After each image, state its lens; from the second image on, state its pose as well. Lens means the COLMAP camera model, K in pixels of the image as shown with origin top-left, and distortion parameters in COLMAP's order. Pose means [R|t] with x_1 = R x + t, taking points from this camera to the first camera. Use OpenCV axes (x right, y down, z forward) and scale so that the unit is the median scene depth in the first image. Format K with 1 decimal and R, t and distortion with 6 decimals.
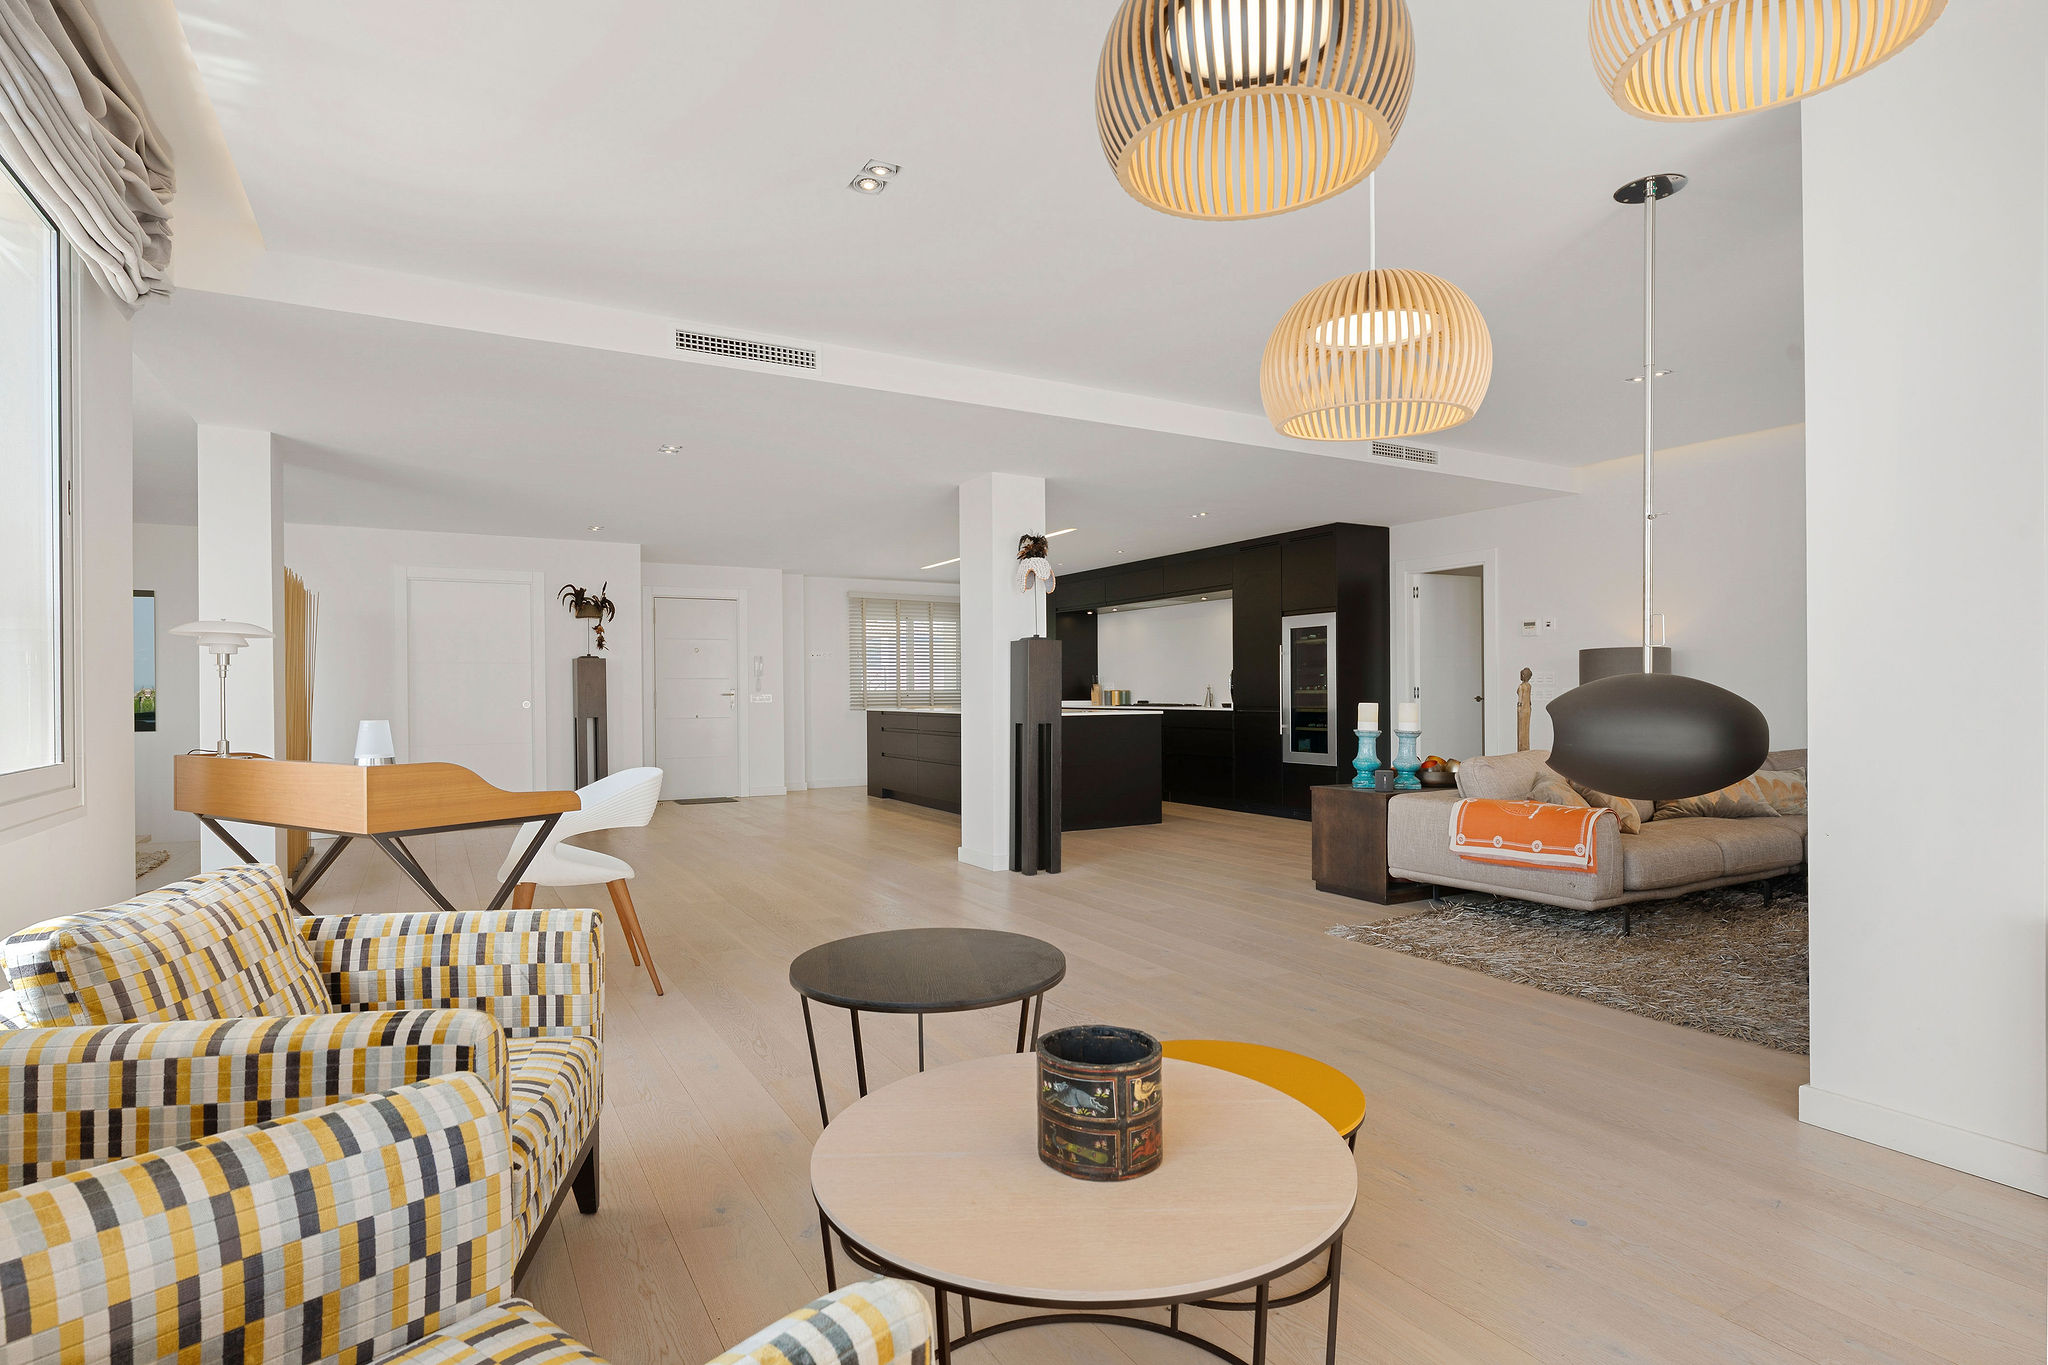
lens RADIAL K [[1037.2, 0, 1024.2], [0, 1037.2, 687.4], [0, 0, 1]] dist [0.000142, 0.000001]
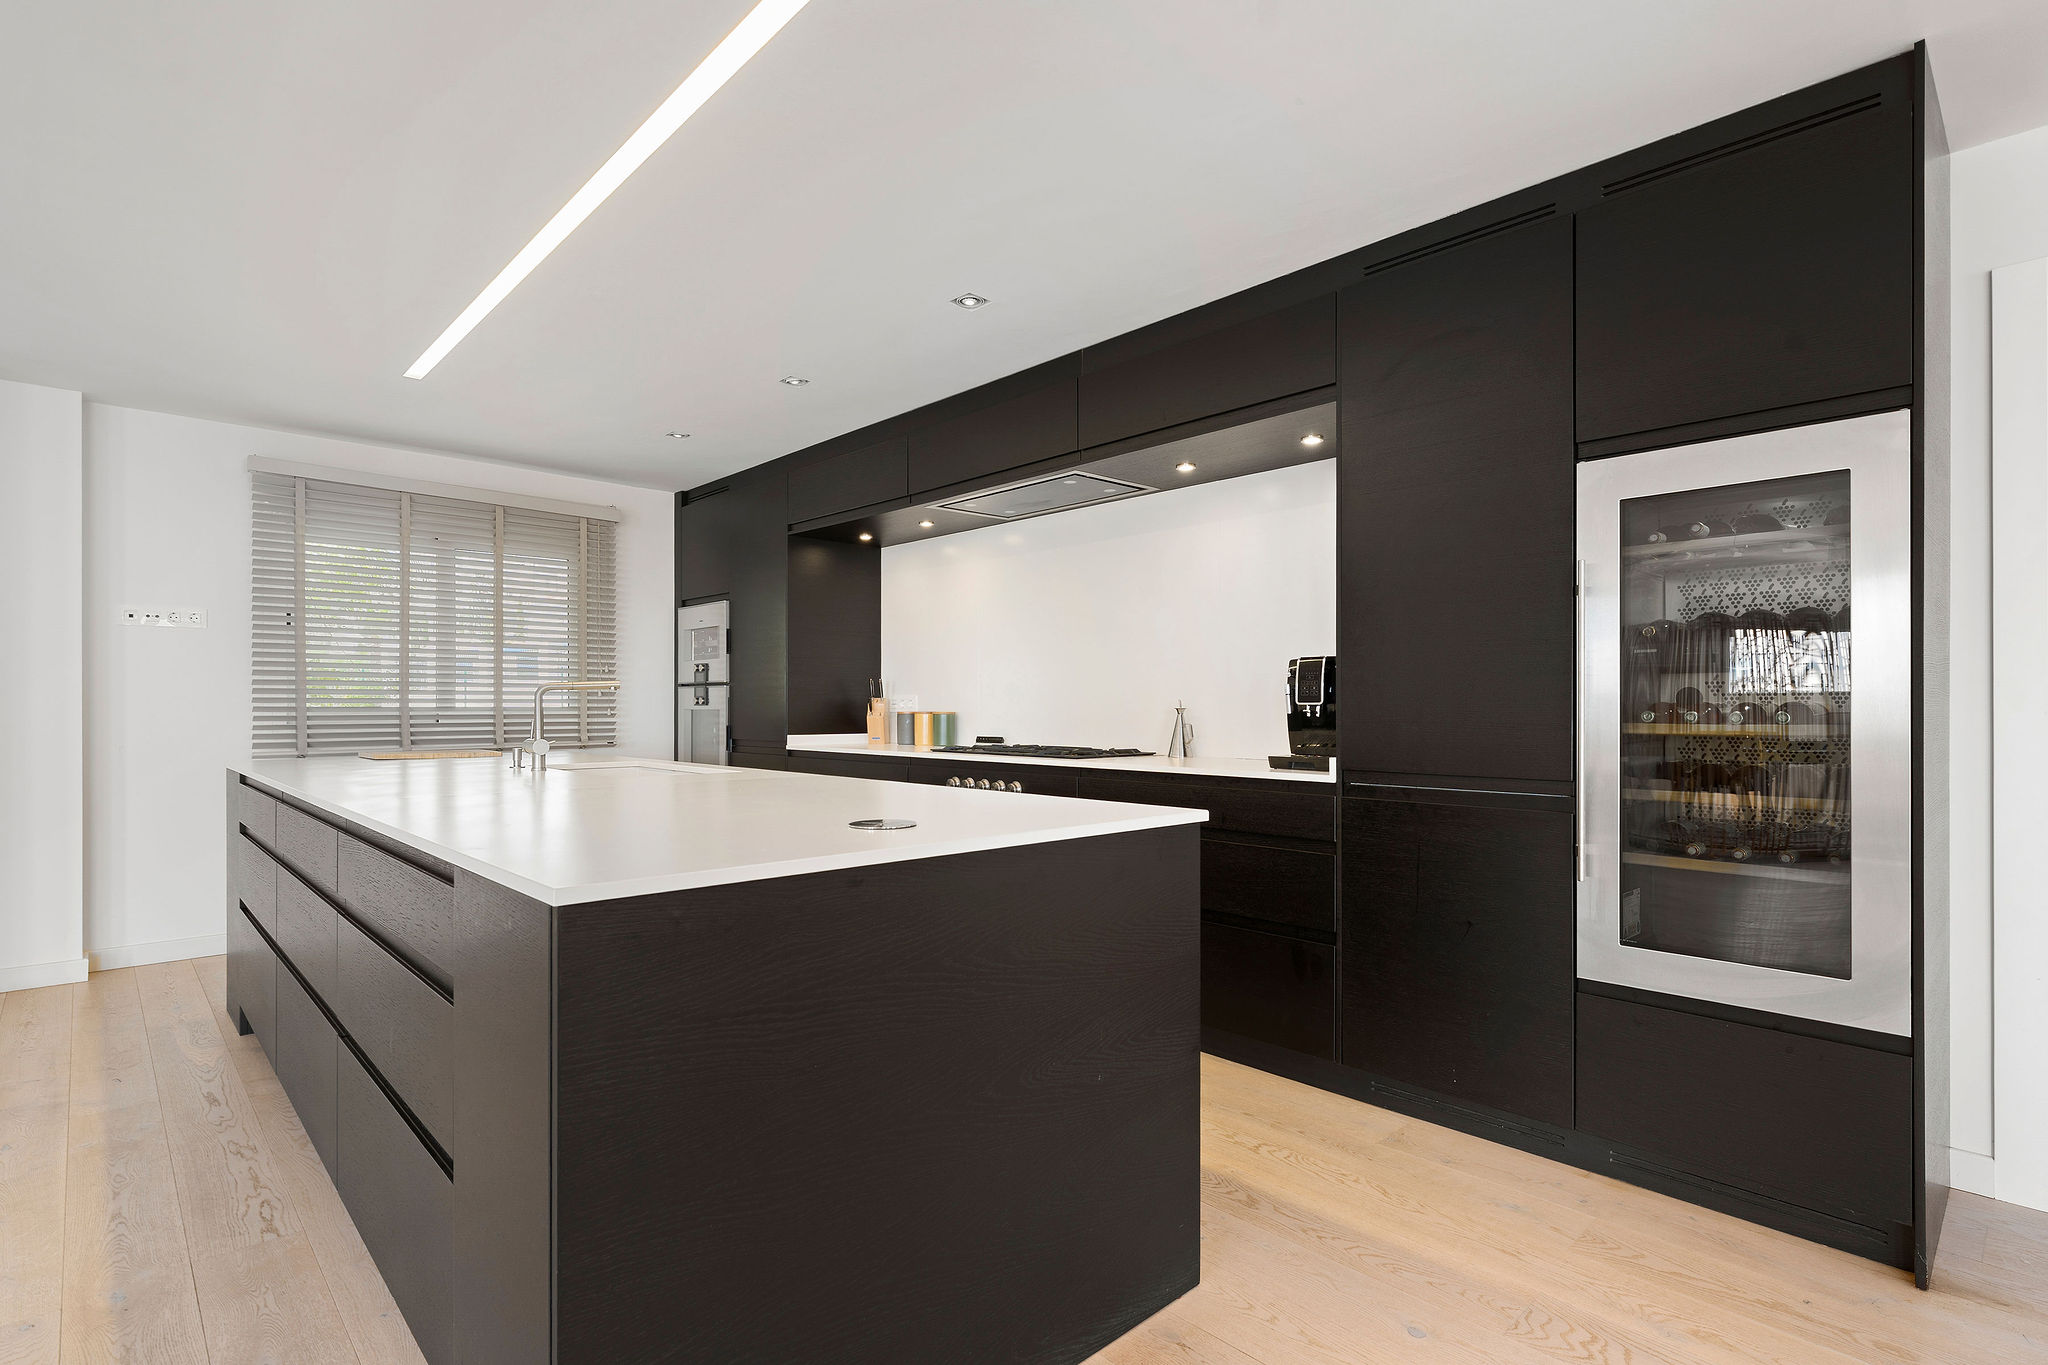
lens RADIAL K [[1027.6, 0, 1032.0], [0, 1027.6, 686.1], [0, 0, 1]] dist [-0.018393, -0.000987]
pose [[0.971087, 0.004255, 0.238688, 0.028661], [-0.001280, 0.999920, -0.012618, -0.002592], [-0.238722, 0.011947, 0.971014, 0.565502]]
